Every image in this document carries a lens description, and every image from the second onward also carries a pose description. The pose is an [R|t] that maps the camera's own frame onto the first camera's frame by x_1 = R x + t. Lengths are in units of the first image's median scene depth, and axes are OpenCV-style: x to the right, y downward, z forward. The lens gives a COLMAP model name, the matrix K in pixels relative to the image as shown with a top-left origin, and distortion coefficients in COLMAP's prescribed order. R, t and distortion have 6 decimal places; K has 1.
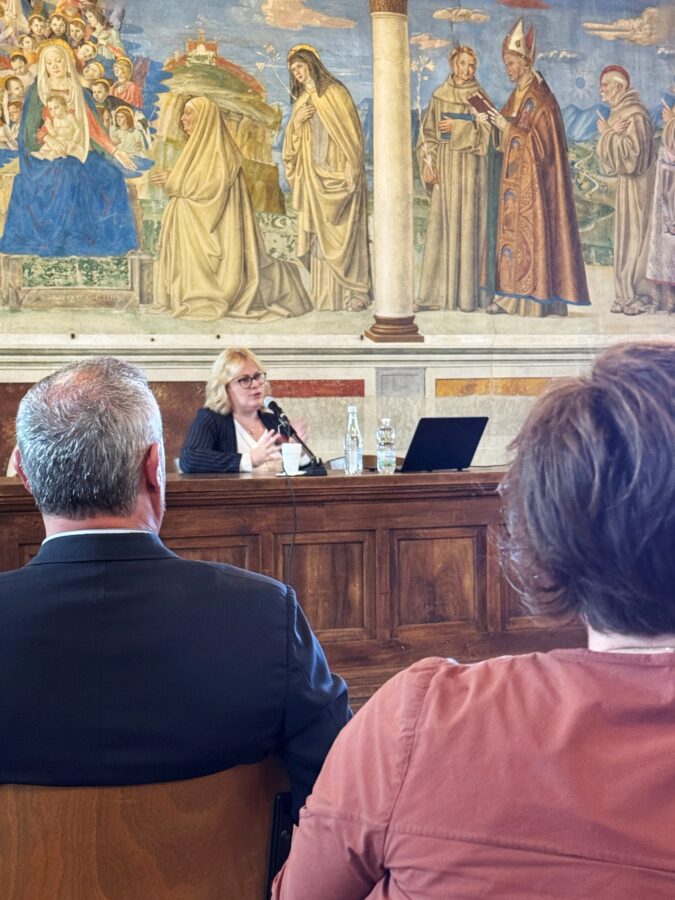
lens RADIAL K [[1656.2, 0, 337.7], [0, 1656.2, 479.1], [0, 0, 1]] dist [0.141808, -0.017365]
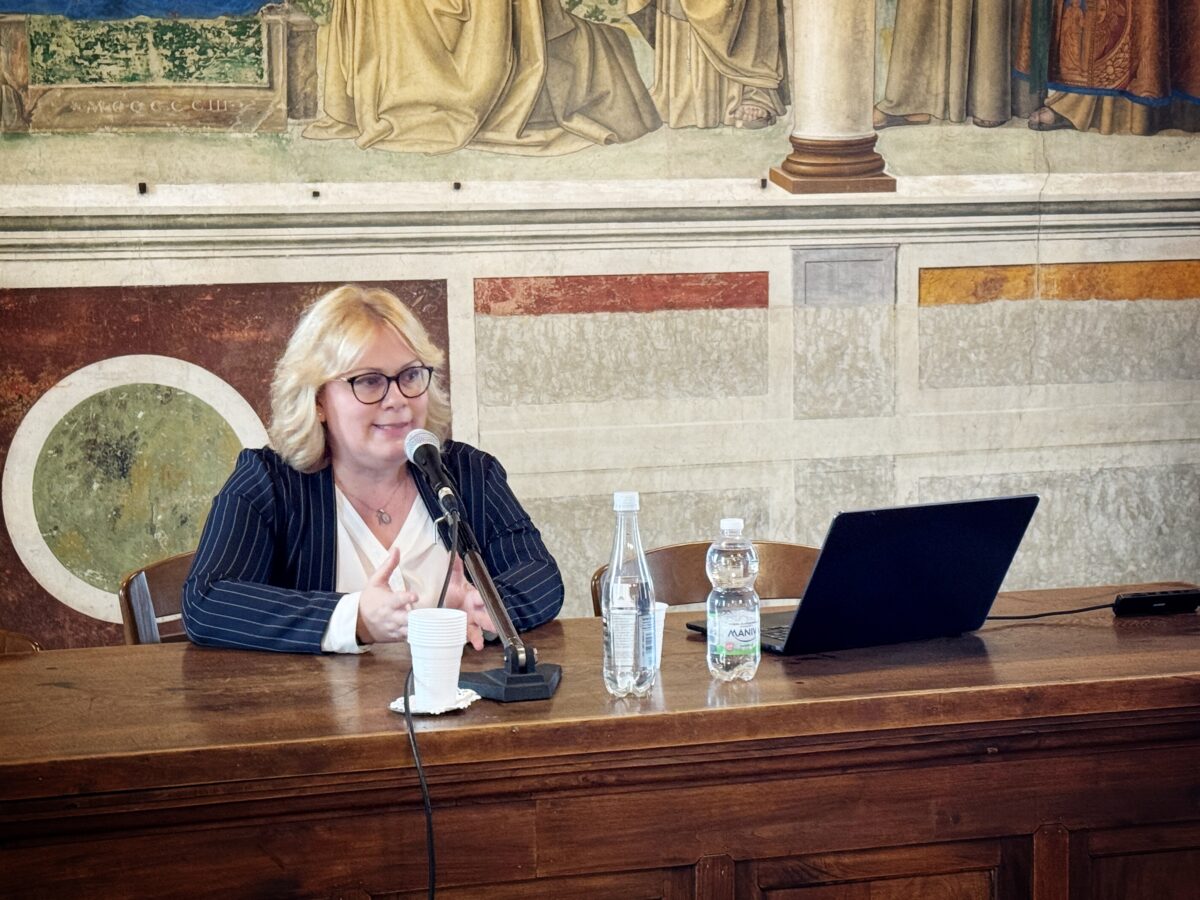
lens RADIAL K [[2394.7, 0, 600.0], [0, 2394.7, 450.0], [0, 0, 1]] dist [0.160656, -0.065401]
pose [[0.996561, 0.008461, -0.082431, 0.025403], [-0.004037, 0.998549, 0.053691, -0.046137], [0.082766, -0.053174, 0.995149, 0.306296]]
